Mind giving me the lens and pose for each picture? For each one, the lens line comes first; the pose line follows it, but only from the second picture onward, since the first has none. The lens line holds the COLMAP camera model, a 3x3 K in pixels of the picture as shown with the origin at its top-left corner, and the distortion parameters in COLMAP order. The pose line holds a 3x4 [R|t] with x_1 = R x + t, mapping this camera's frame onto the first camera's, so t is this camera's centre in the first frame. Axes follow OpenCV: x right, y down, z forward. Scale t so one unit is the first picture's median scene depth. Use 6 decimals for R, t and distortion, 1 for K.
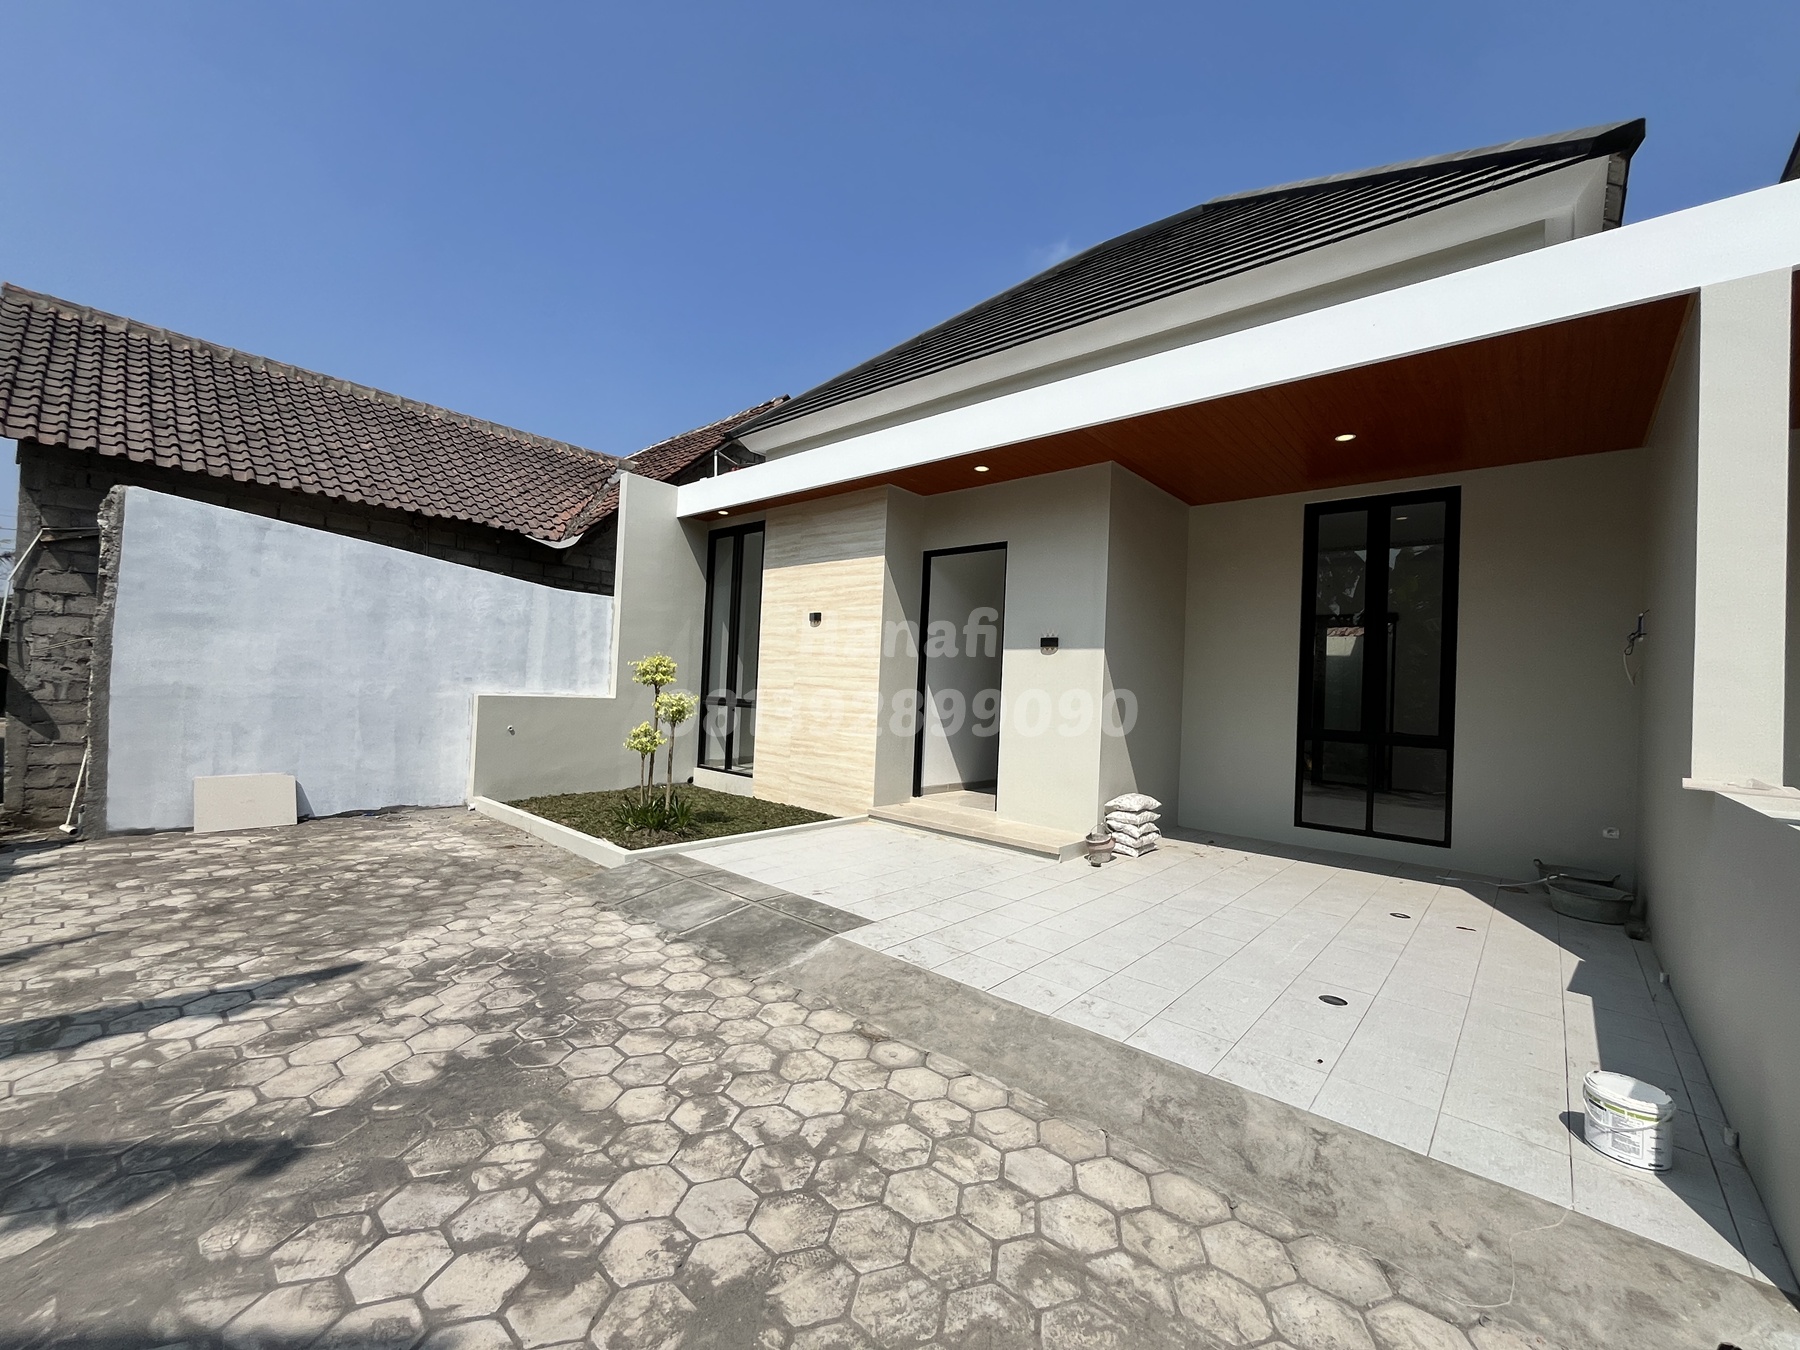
lens RADIAL K [[731.5, 0, 895.4], [0, 731.5, 672.6], [0, 0, 1]] dist [-0.002830, 0.000455]
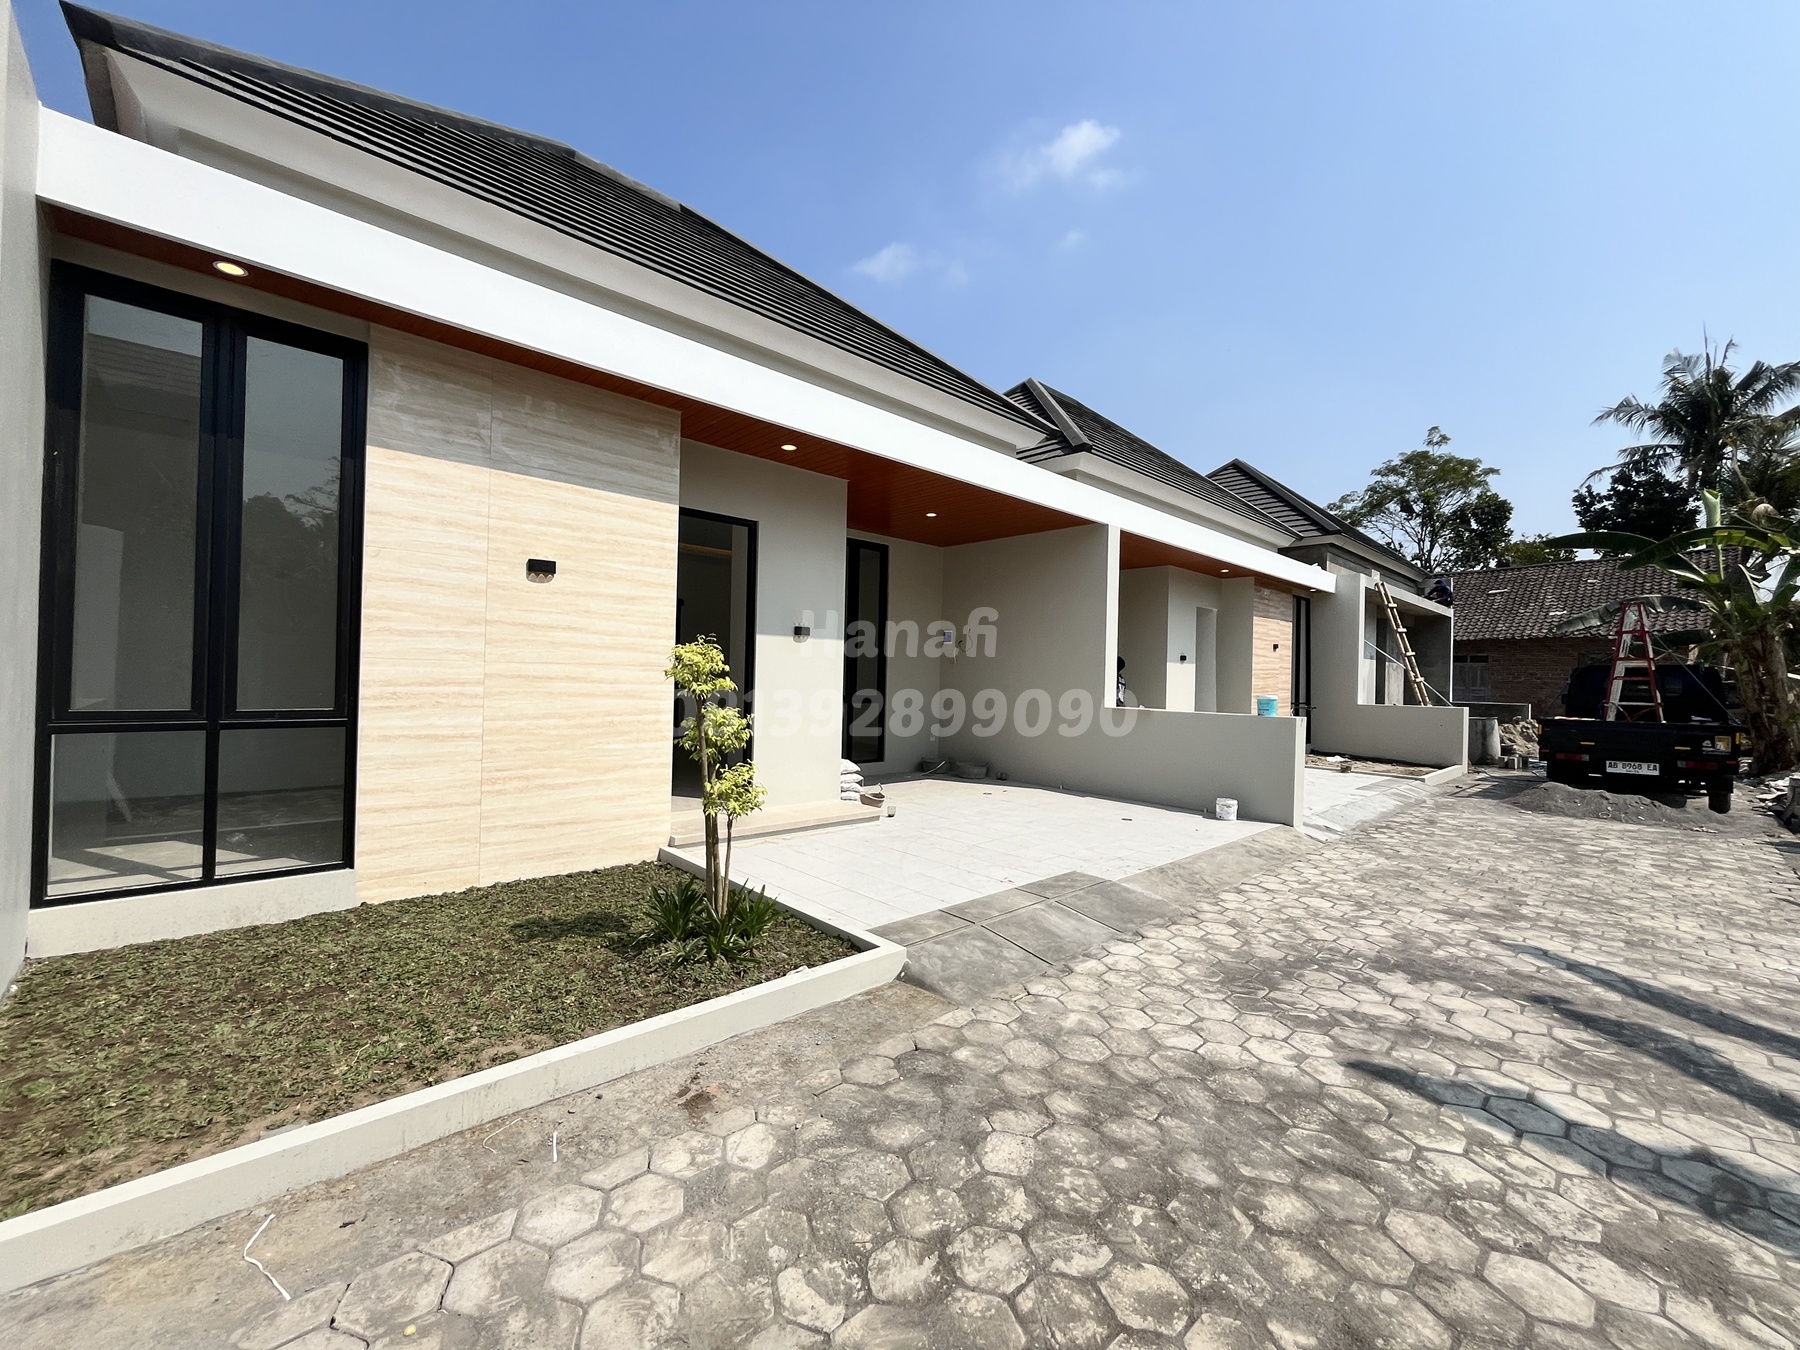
lens RADIAL K [[731.5, 0, 895.4], [0, 731.5, 672.6], [0, 0, 1]] dist [-0.002830, 0.000455]
pose [[0.084219, -0.033576, 0.995881, -1.512922], [-0.040307, 0.998499, 0.037072, -0.047094], [-0.995632, -0.043263, 0.082740, 1.400705]]
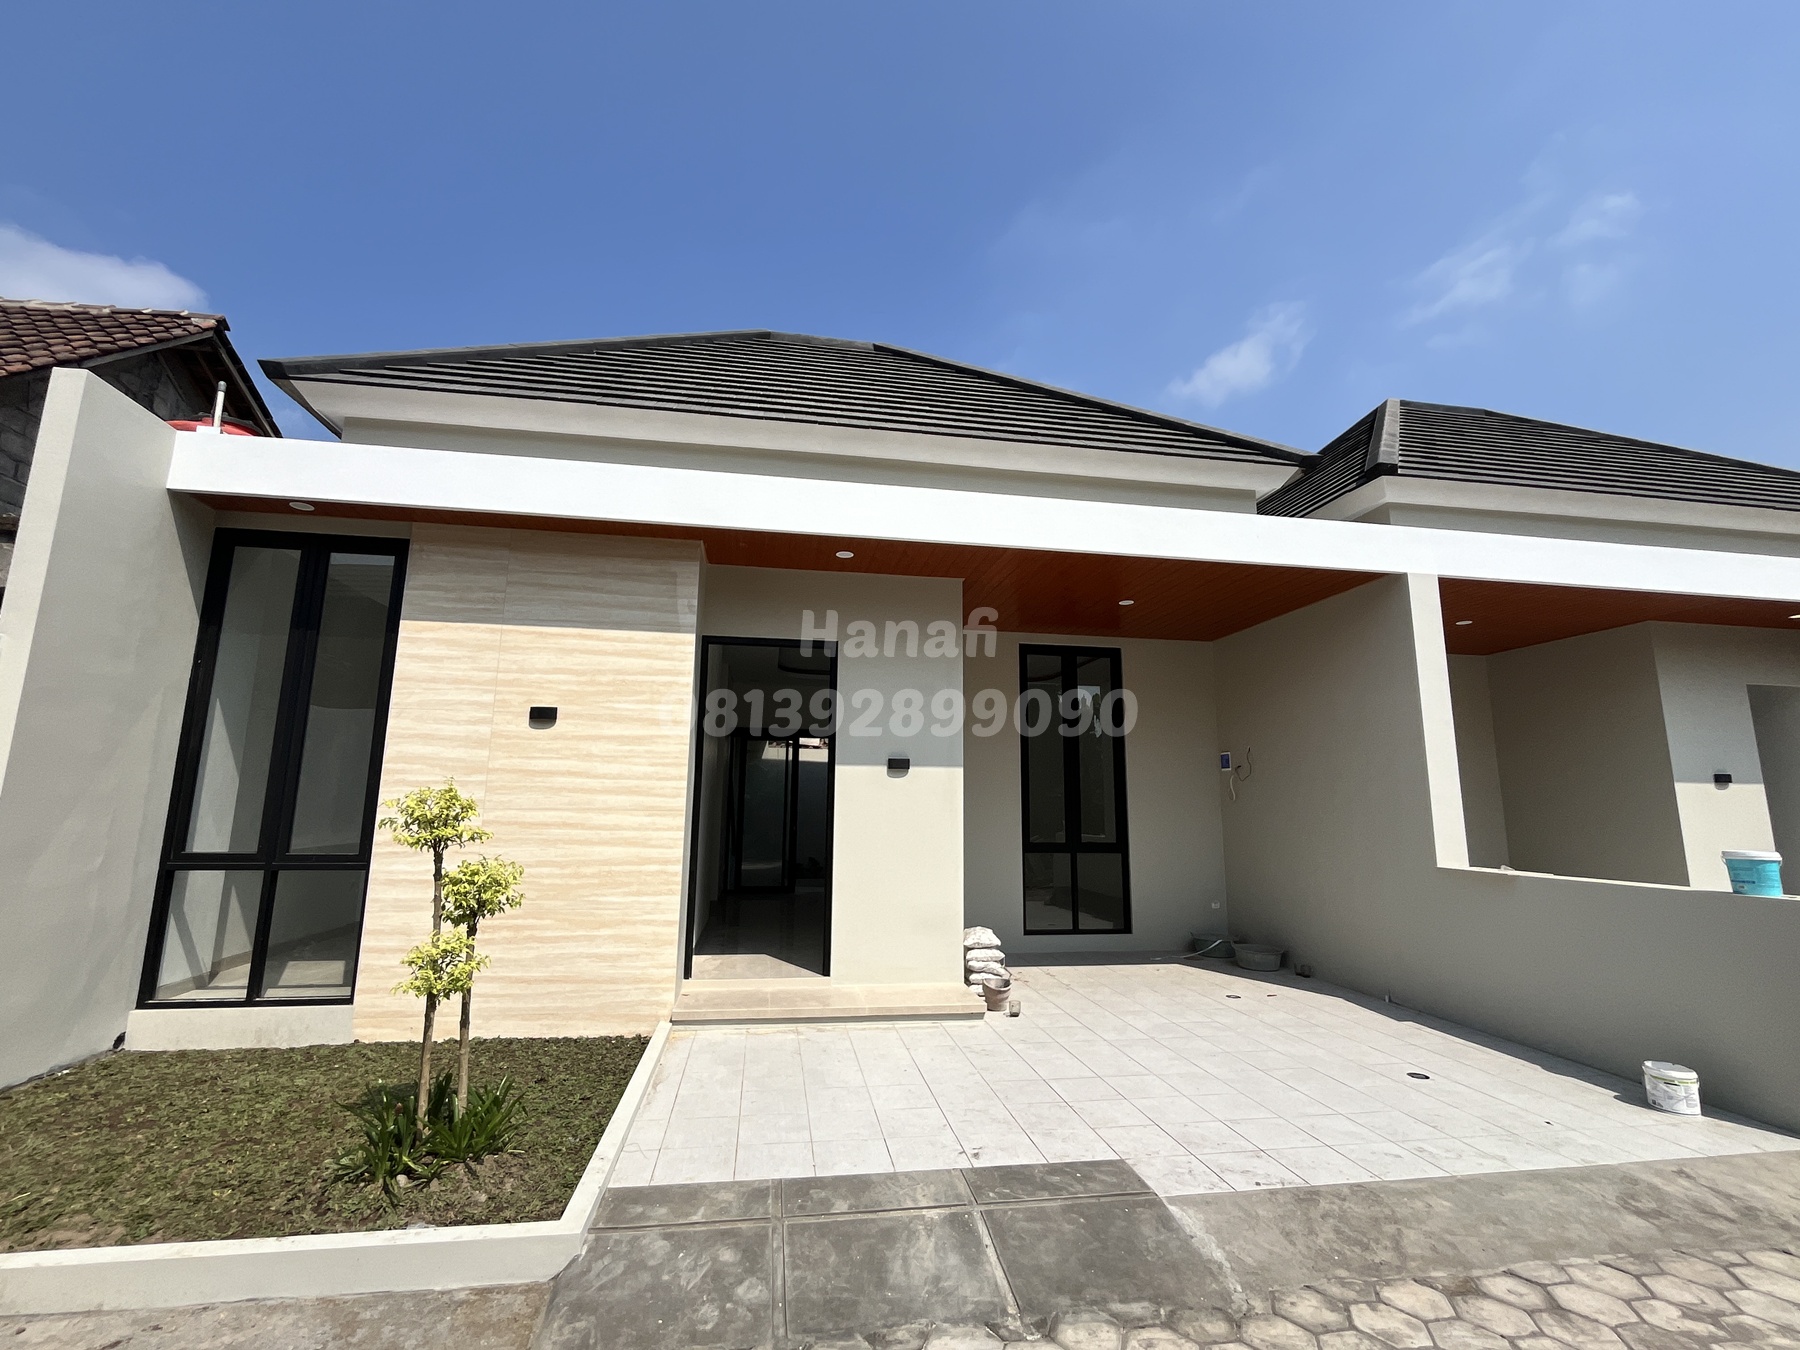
lens RADIAL K [[784.7, 0, 893.7], [0, 784.7, 675.5], [0, 0, 1]] dist [-0.002939, 0.000371]
pose [[0.626805, 0.096000, 0.773240, -0.960172], [-0.001073, 0.992486, -0.122350, -0.057128], [-0.779176, 0.075860, 0.622198, 0.743303]]
